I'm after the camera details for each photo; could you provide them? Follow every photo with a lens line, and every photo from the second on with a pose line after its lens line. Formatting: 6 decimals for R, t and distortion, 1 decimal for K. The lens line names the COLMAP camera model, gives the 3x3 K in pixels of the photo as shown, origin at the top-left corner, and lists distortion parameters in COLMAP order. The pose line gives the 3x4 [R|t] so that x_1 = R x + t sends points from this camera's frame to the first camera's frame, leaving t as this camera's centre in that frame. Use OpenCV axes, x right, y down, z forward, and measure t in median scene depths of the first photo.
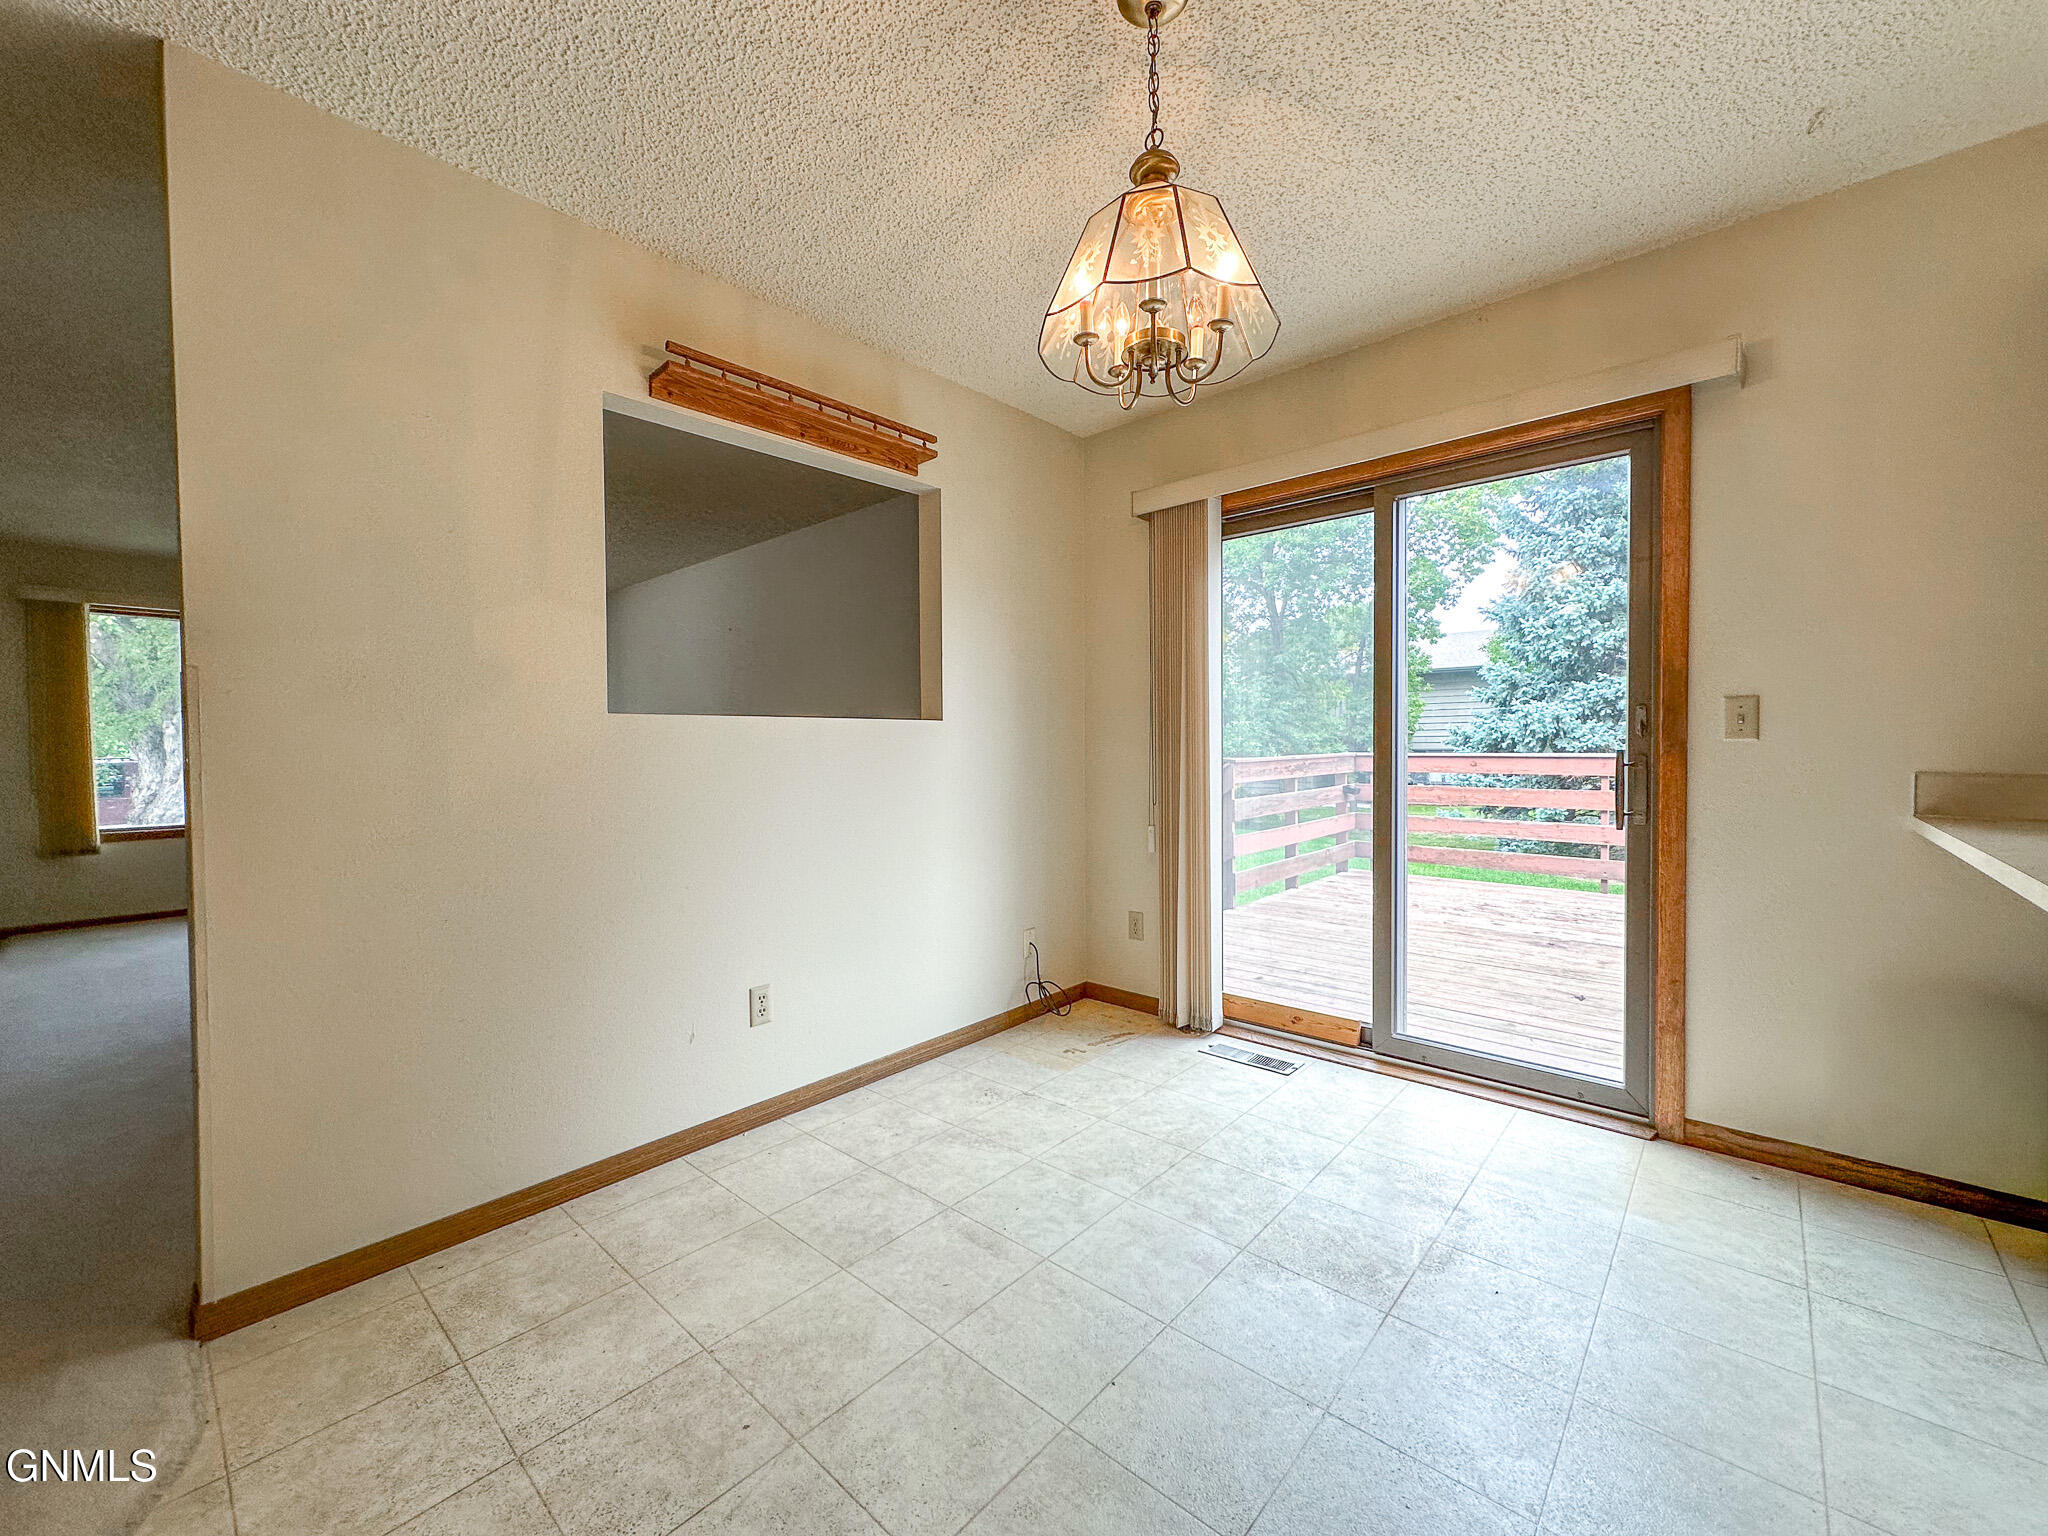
lens RADIAL K [[815.1, 0, 1024.0], [0, 815.1, 768.0], [0, 0, 1]] dist [-0.001127, -0.000142]
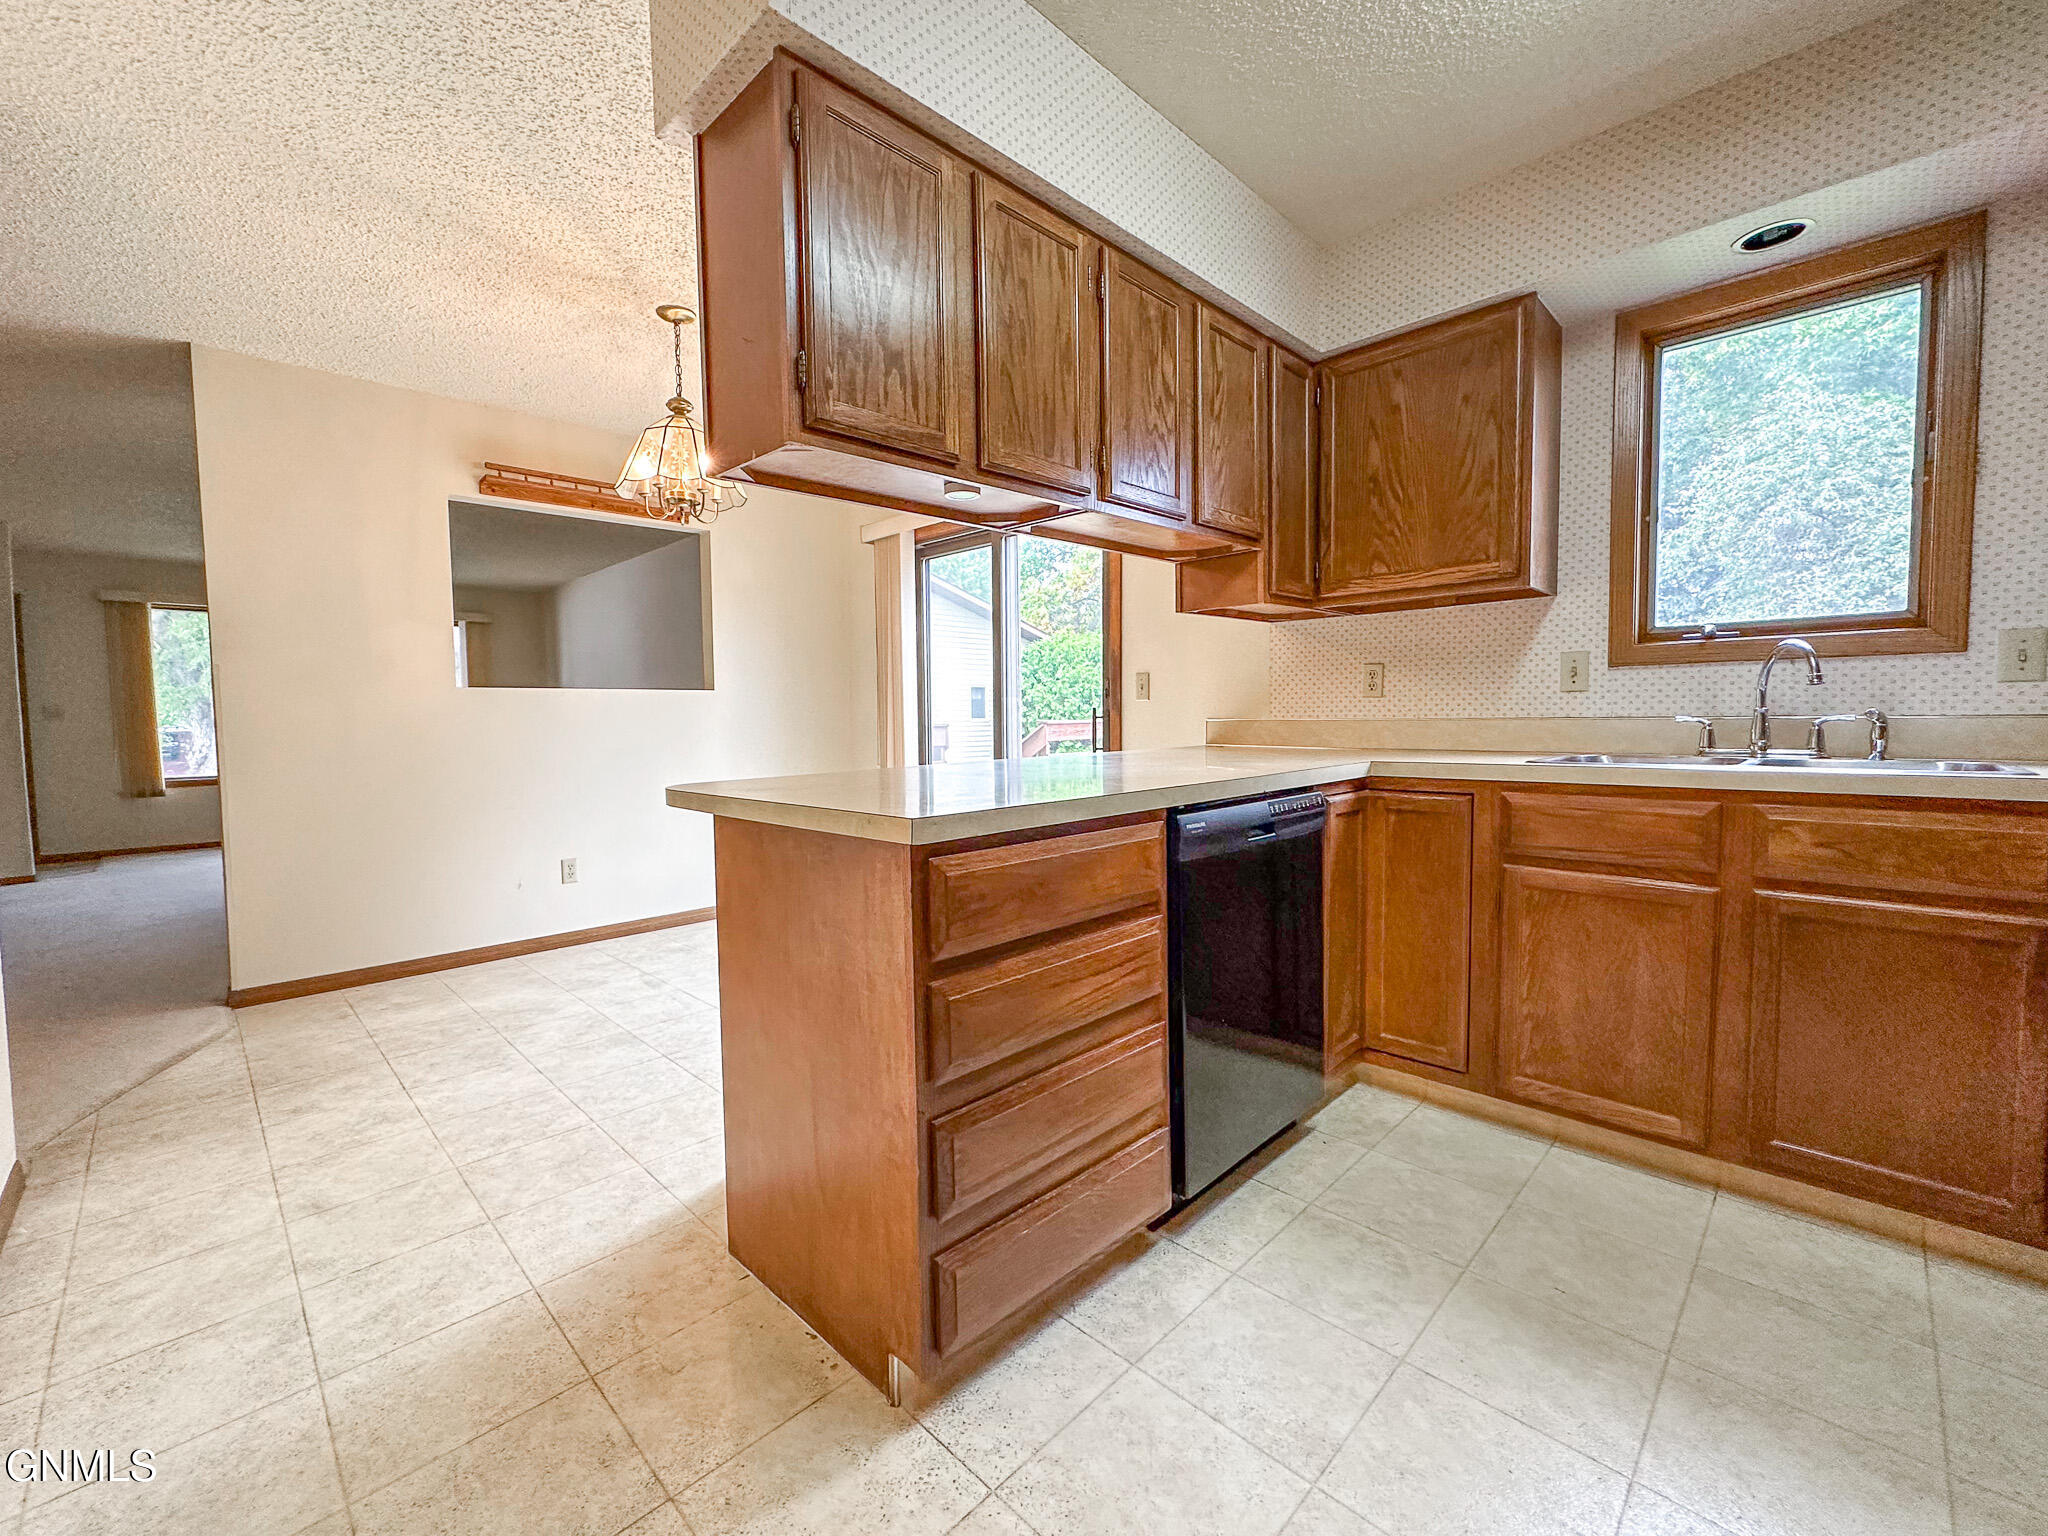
lens RADIAL K [[841.8, 0, 1022.6], [0, 841.8, 763.1], [0, 0, 1]] dist [-0.000892, -0.000403]
pose [[0.998853, -0.001046, -0.047869, 0.566408], [0.002490, 0.999544, 0.030108, 0.030990], [0.047815, -0.030192, 0.998400, -0.522905]]
